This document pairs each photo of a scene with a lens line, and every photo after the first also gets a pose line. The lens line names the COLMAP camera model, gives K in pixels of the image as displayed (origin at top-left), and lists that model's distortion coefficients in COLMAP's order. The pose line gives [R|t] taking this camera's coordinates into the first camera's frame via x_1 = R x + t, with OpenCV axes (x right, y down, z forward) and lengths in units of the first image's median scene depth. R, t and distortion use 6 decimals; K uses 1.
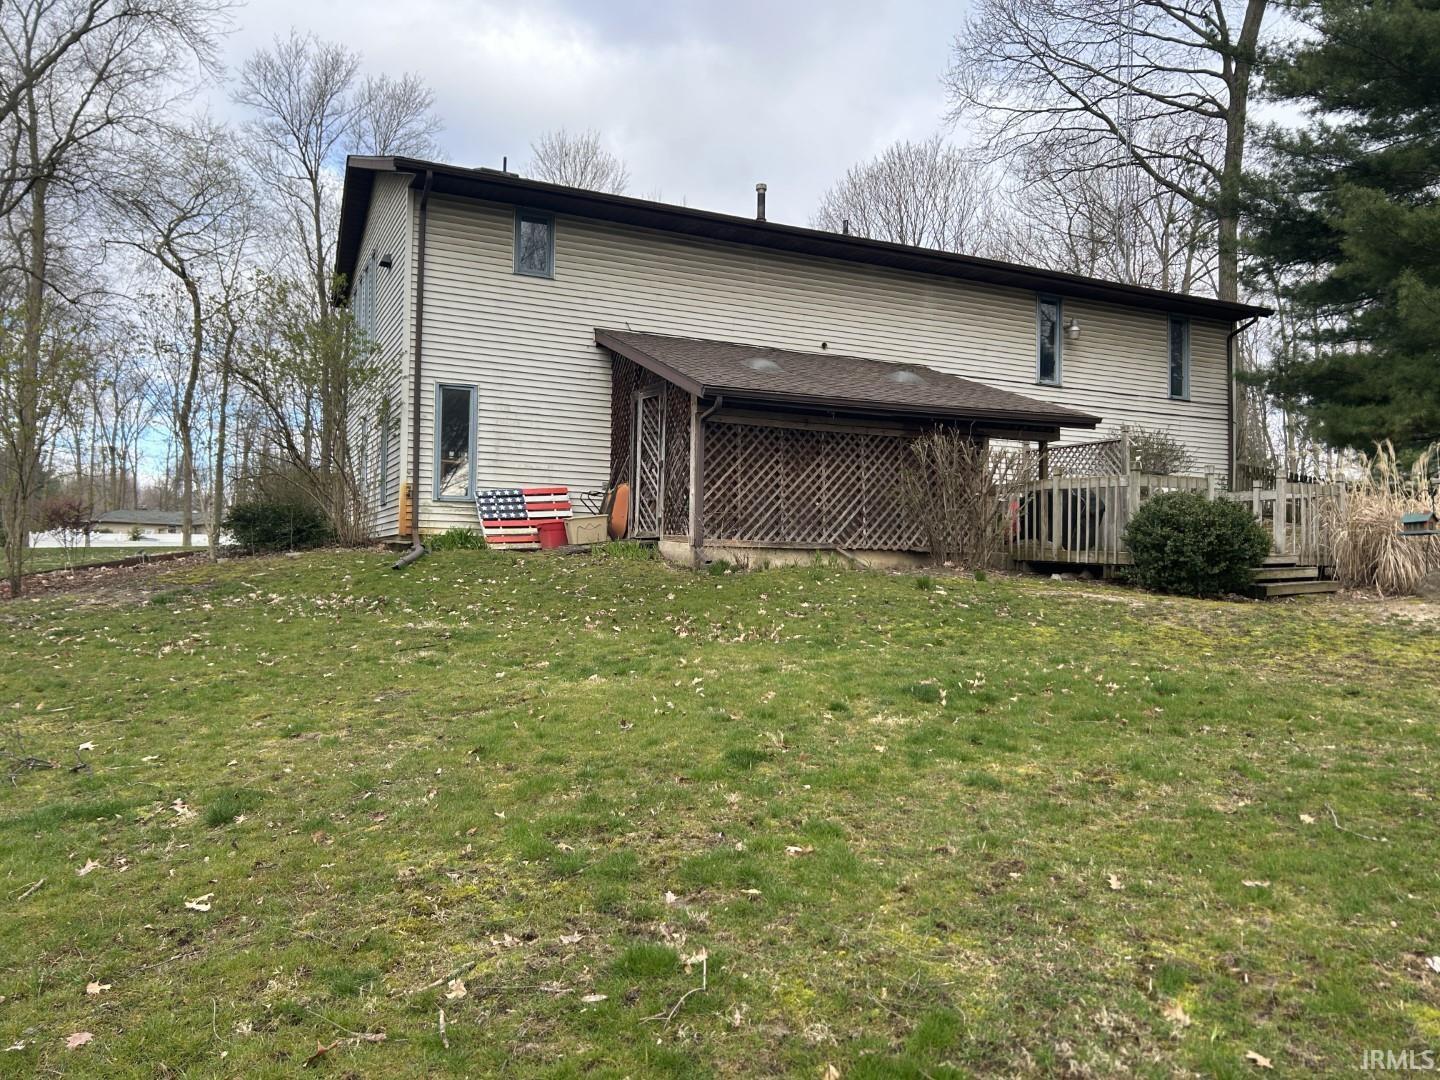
lens RADIAL K [[1073.1, 0, 724.0], [0, 1073.1, 541.8], [0, 0, 1]] dist [0.007772, -0.000805]
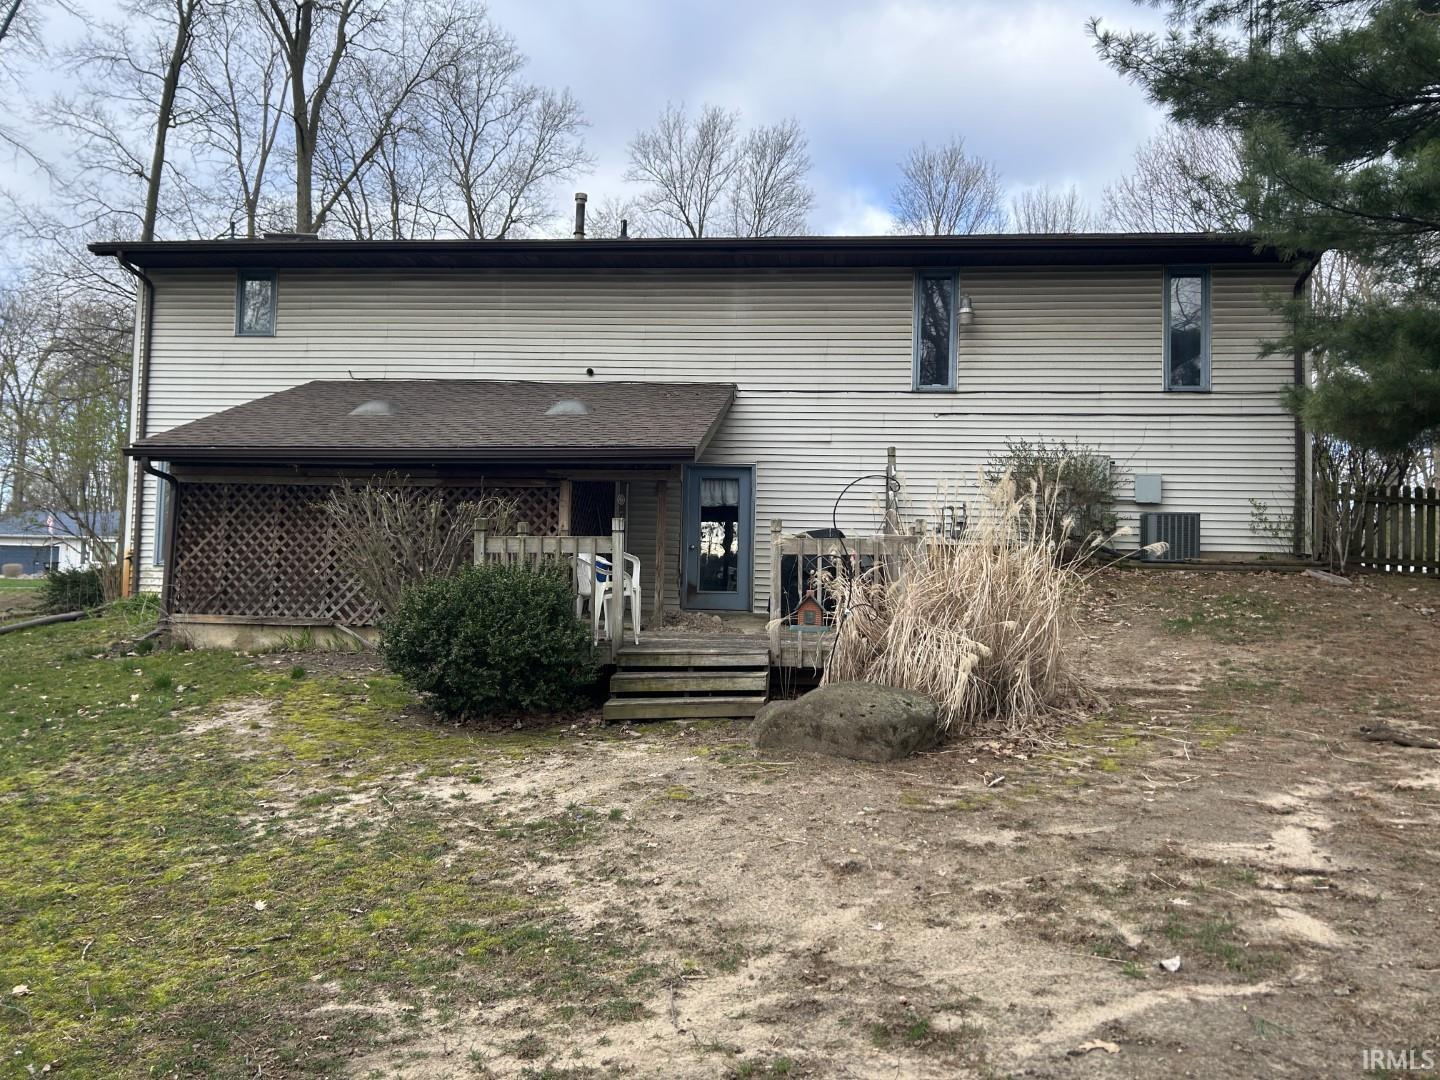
lens RADIAL K [[1073.1, 0, 720.3], [0, 1073.1, 538.5], [0, 0, 1]] dist [0.007772, -0.000805]
pose [[0.870204, -0.020312, -0.492272, 0.706494], [0.007667, 0.999587, -0.027693, -0.032081], [0.492631, 0.020324, 0.870001, 0.374906]]
